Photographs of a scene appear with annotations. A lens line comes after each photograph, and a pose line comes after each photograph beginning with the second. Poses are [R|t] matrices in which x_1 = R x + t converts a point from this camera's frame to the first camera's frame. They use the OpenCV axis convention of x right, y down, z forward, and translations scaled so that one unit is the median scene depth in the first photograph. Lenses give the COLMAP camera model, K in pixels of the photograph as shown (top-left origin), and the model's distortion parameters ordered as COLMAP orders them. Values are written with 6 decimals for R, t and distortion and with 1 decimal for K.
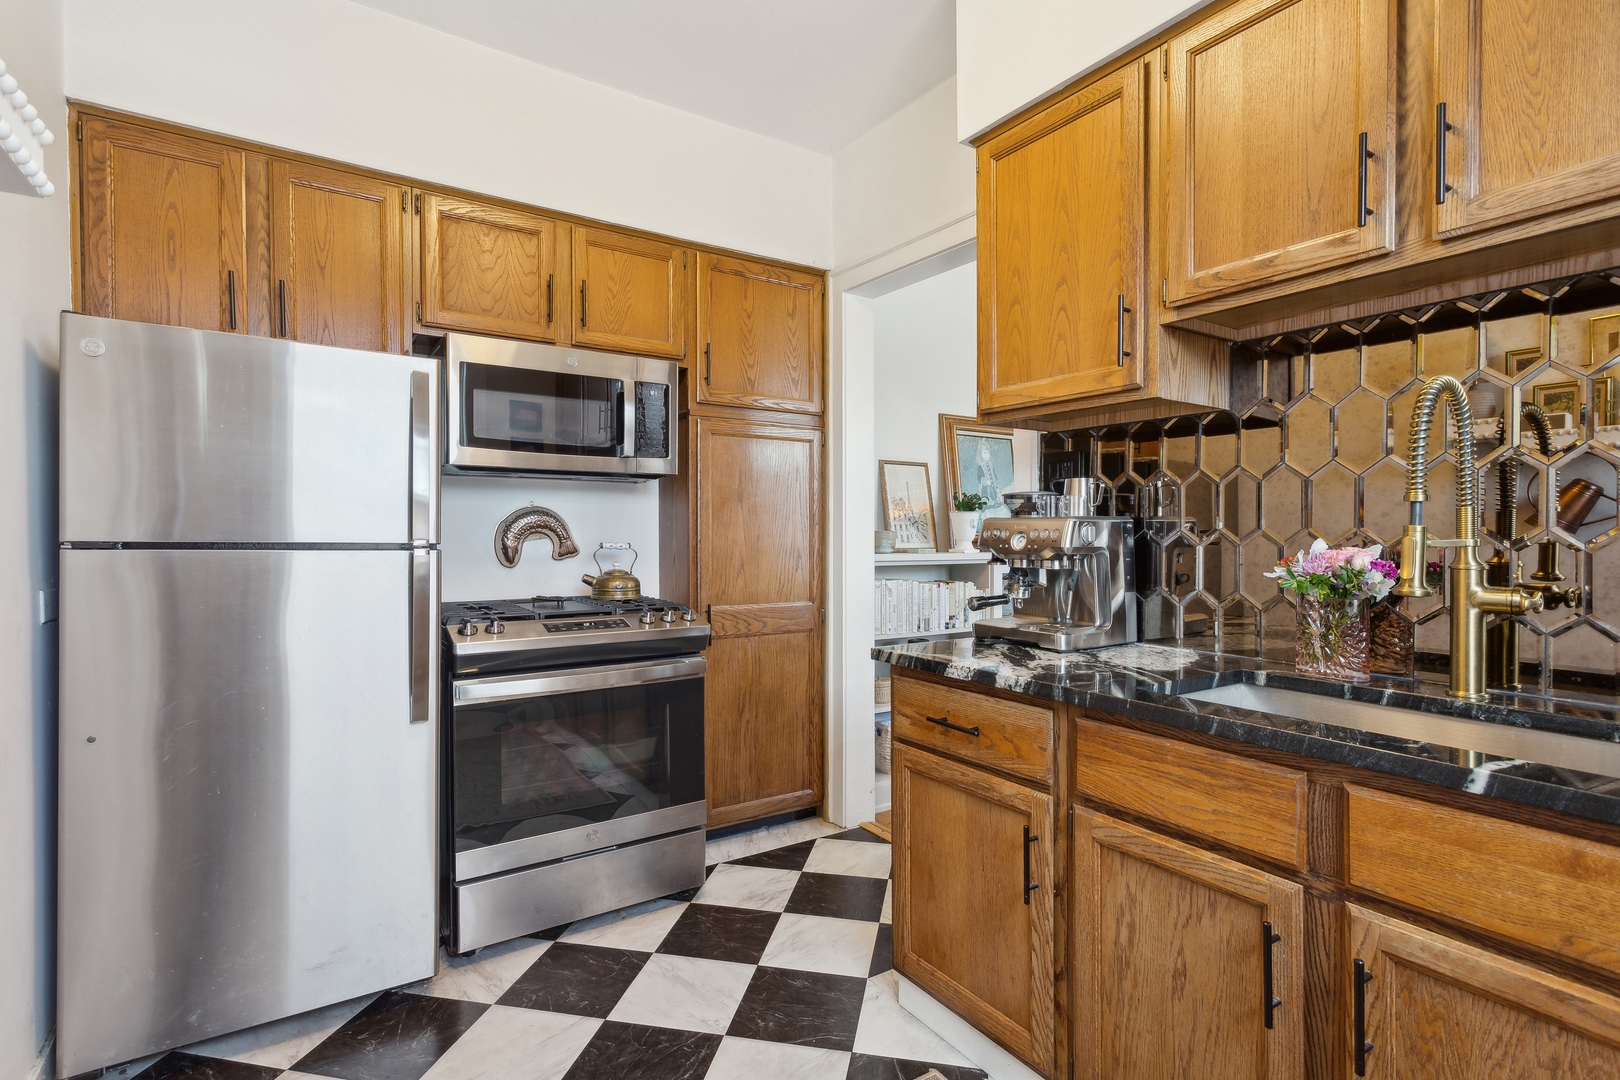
lens RADIAL K [[793.5, 0, 797.9], [0, 793.5, 539.6], [0, 0, 1]] dist [0.004731, 0.001982]
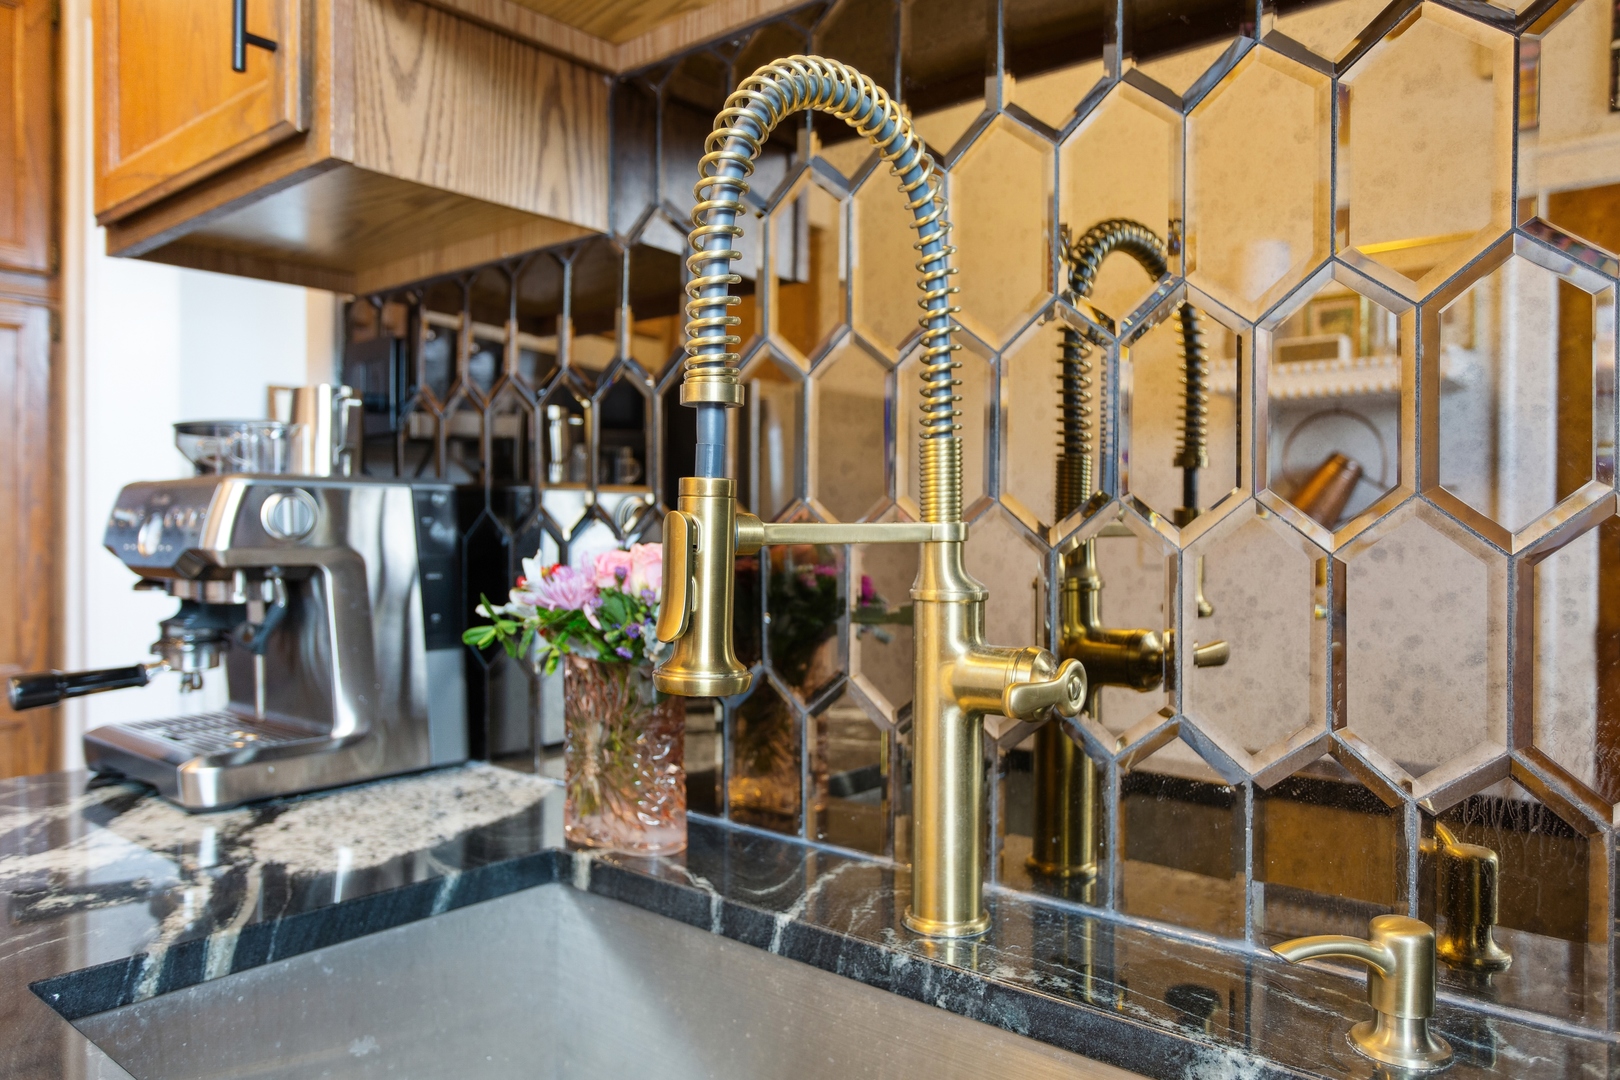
lens RADIAL K [[1118.0, 0, 808.9], [0, 1118.0, 542.6], [0, 0, 1]] dist [0.018104, -0.003049]
pose [[0.964191, -0.004123, 0.265177, 0.367868], [0.003184, 0.999987, 0.003973, 0.003840], [-0.265190, -0.002986, 0.964192, 0.286754]]
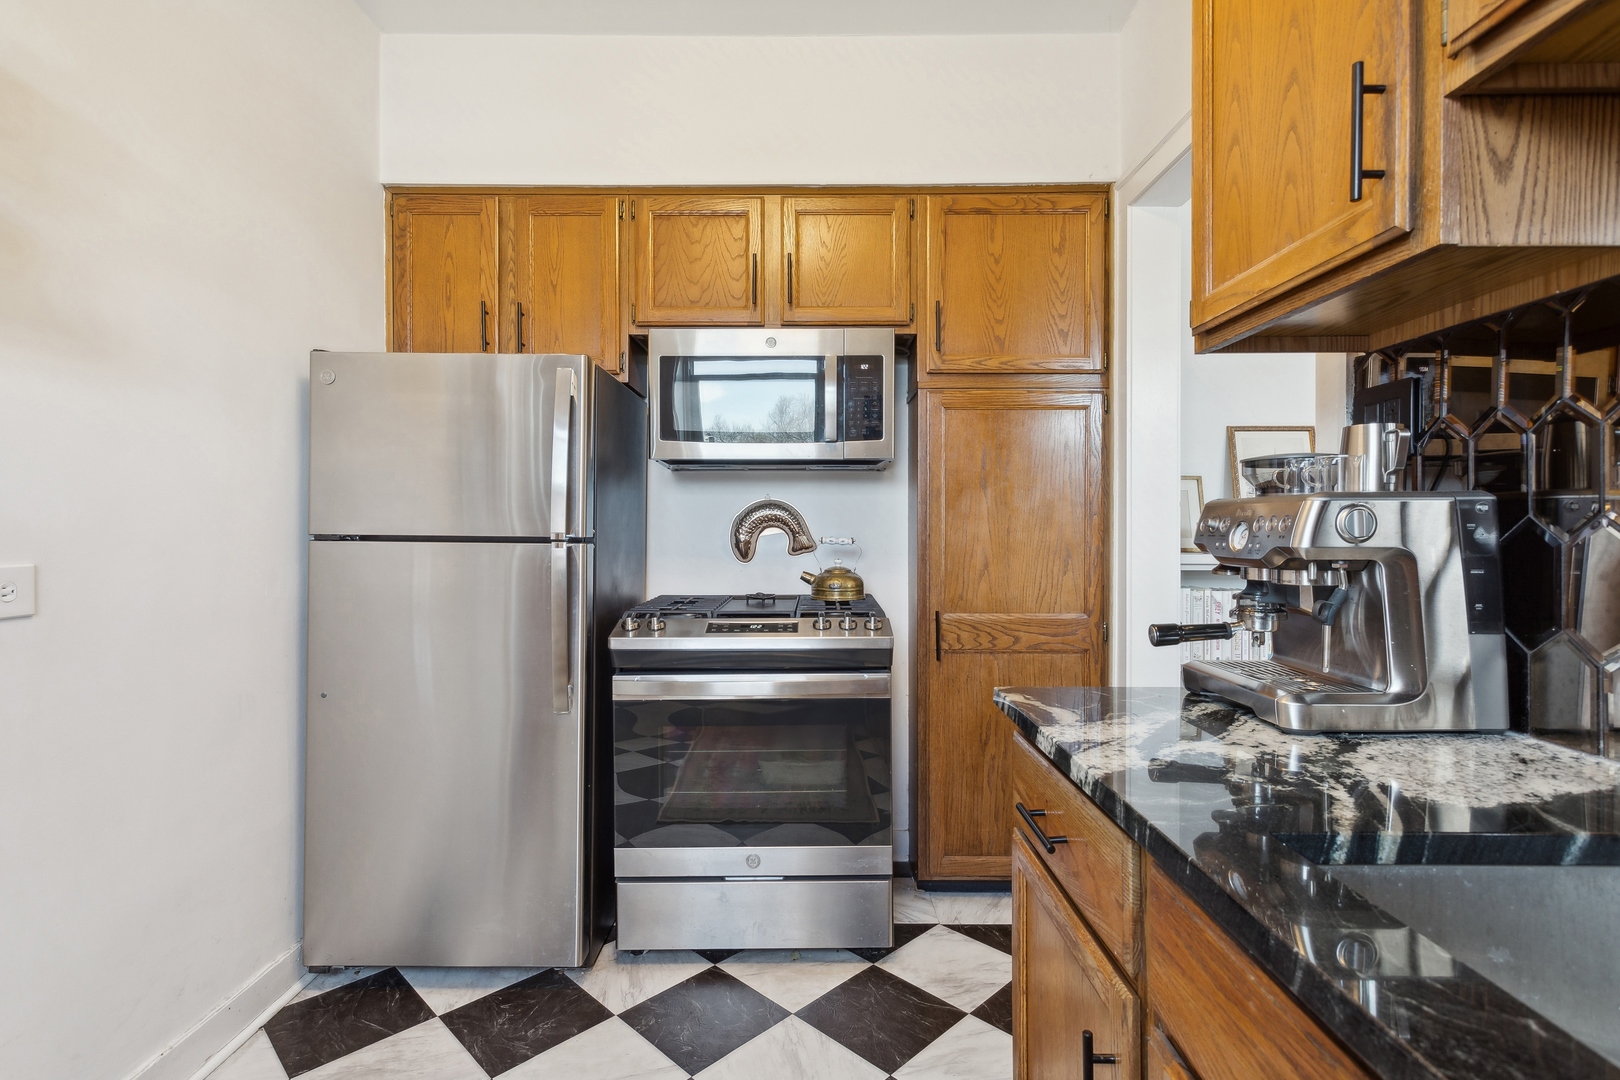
lens RADIAL K [[793.5, 0, 811.9], [0, 793.5, 530.4], [0, 0, 1]] dist [0.004731, 0.001982]
pose [[0.834304, -0.001375, -0.551303, 0.277519], [-0.001821, 0.999985, -0.005251, 0.000827], [0.551301, 0.005385, 0.834289, 0.258931]]
